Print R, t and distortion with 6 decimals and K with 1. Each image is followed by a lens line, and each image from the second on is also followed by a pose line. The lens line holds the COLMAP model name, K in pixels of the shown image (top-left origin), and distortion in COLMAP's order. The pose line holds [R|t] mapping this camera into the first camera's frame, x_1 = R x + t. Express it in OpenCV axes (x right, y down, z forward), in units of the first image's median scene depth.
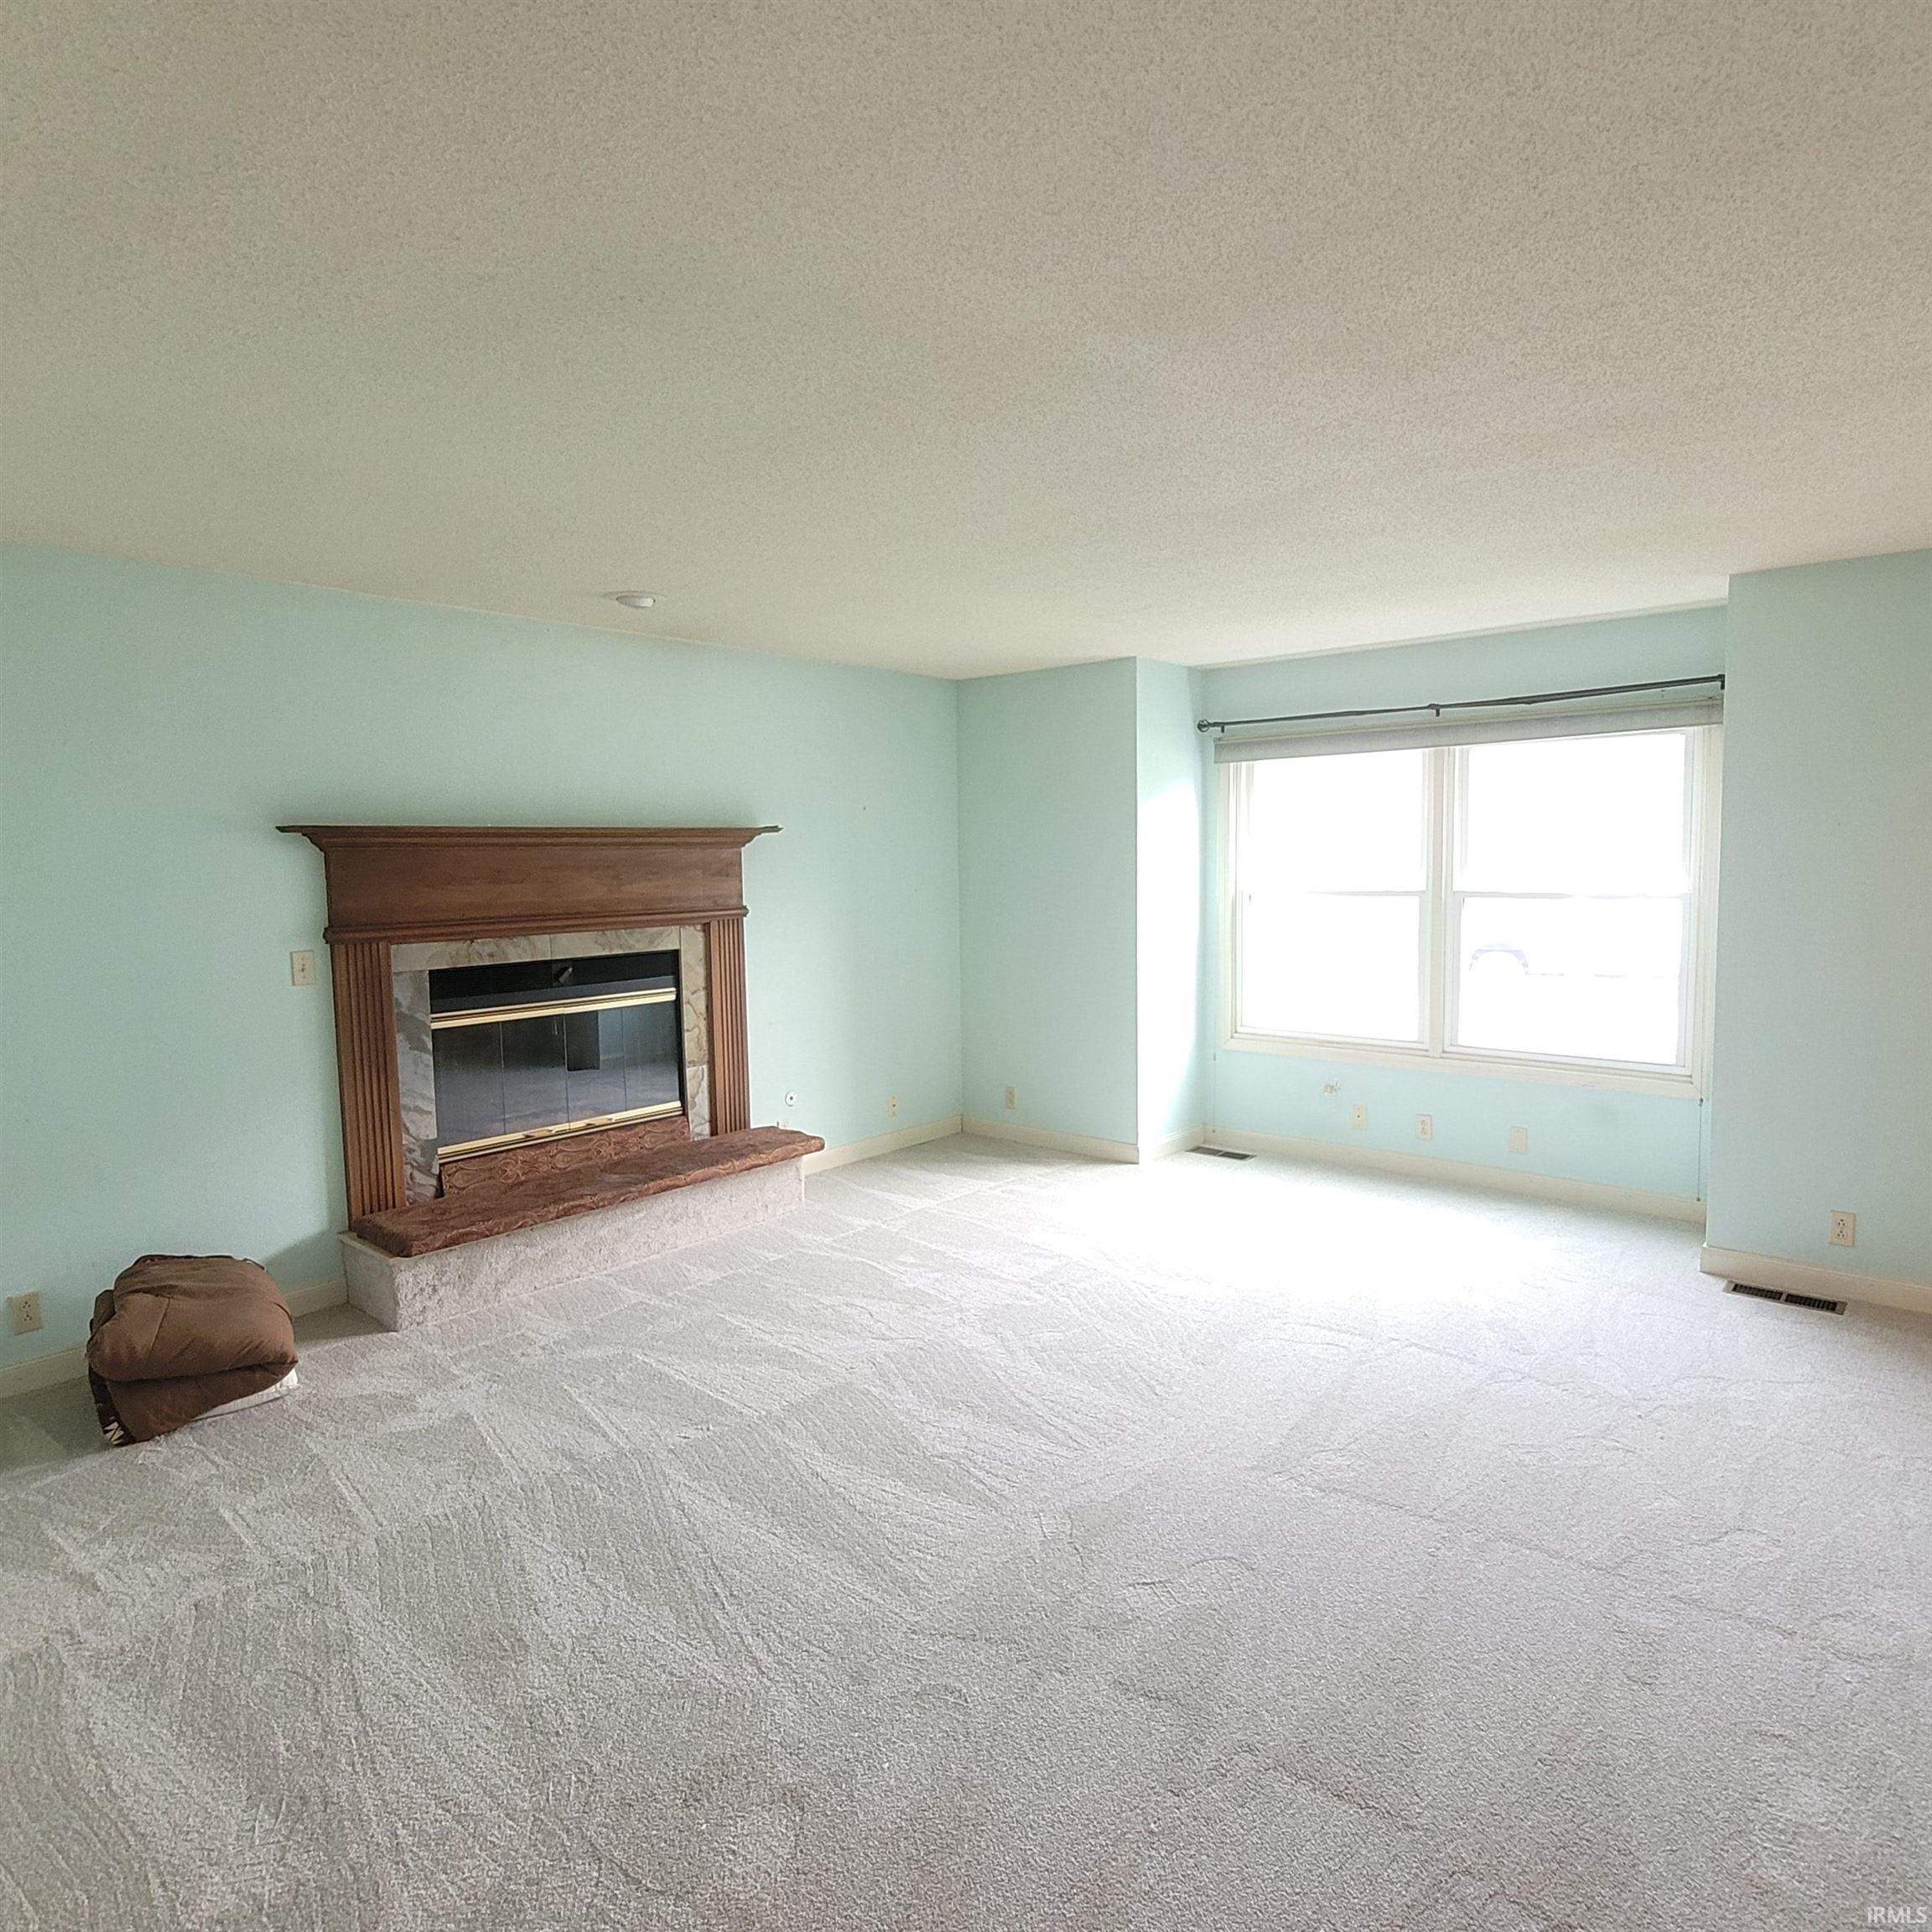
lens RADIAL K [[1192.6, 0, 967.0], [0, 1192.6, 962.3], [0, 0, 1]] dist [-0.000818, 0.000226]
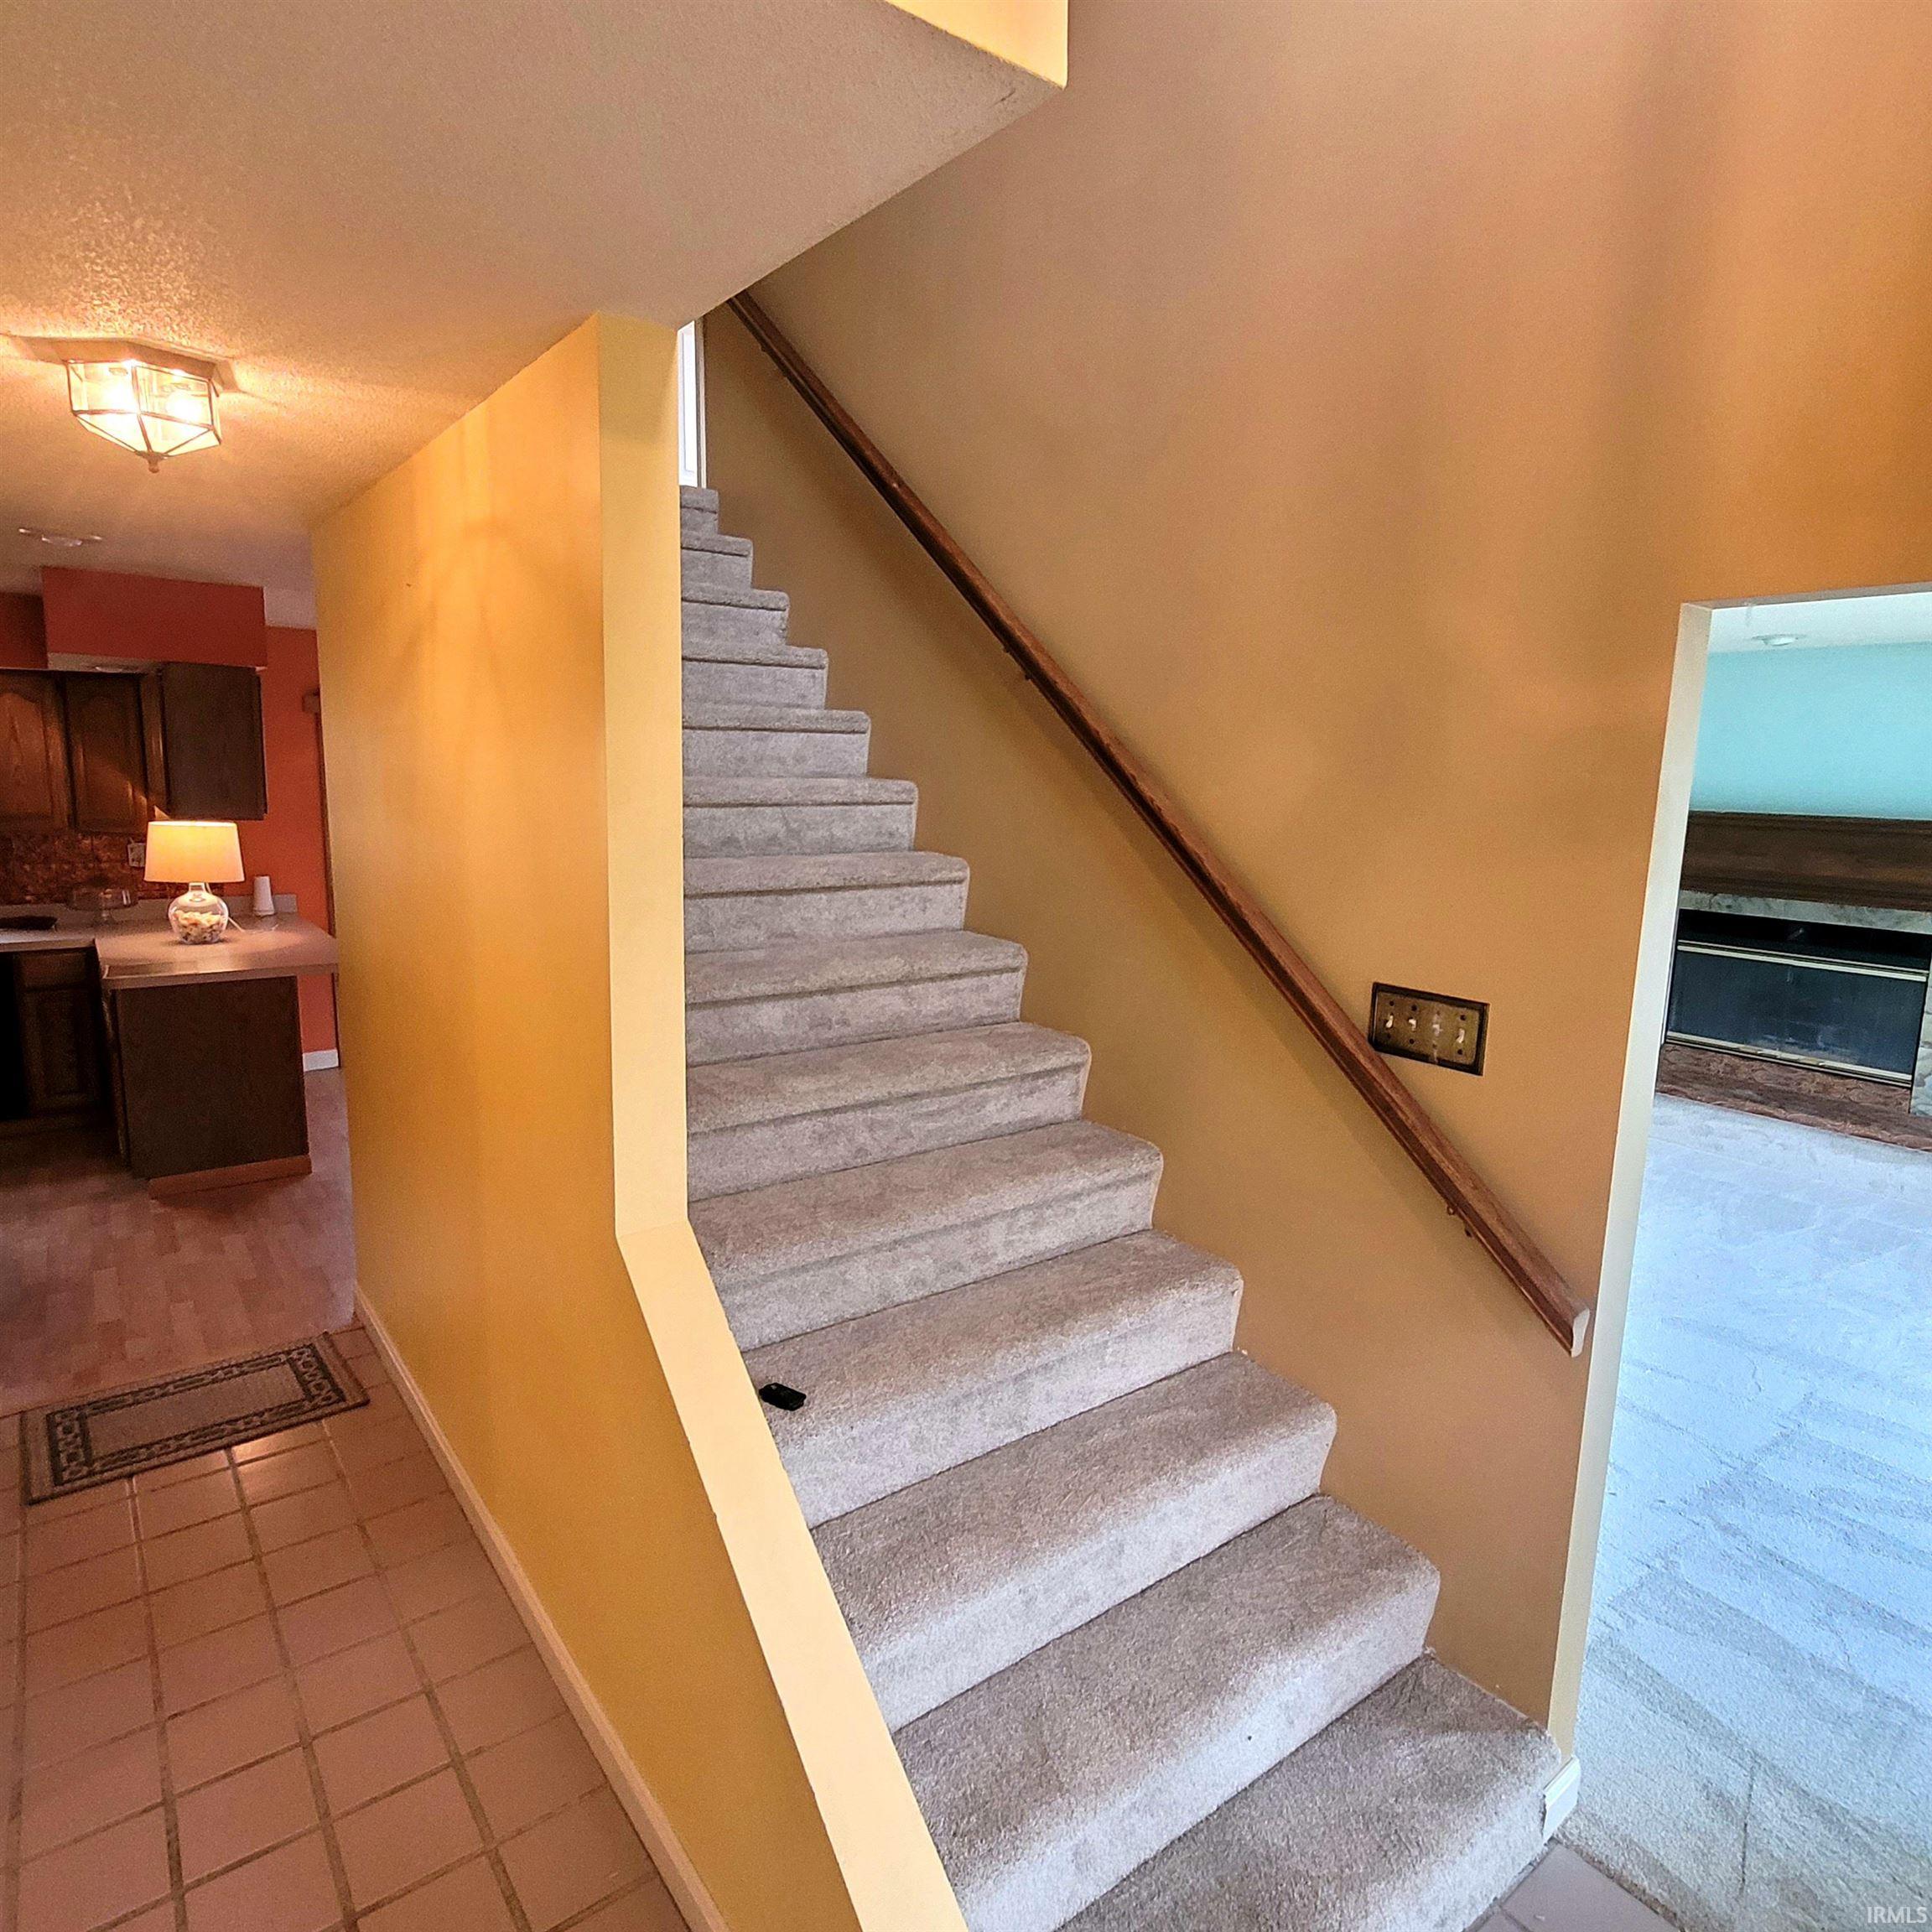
lens RADIAL K [[1192.6, 0, 966.8], [0, 1192.6, 963.0], [0, 0, 1]] dist [-0.000818, 0.000226]
pose [[-0.211161, 0.169090, -0.962715, 1.059078], [-0.110900, 0.974419, 0.195471, -0.108264], [0.971140, 0.148040, -0.187007, 0.404262]]
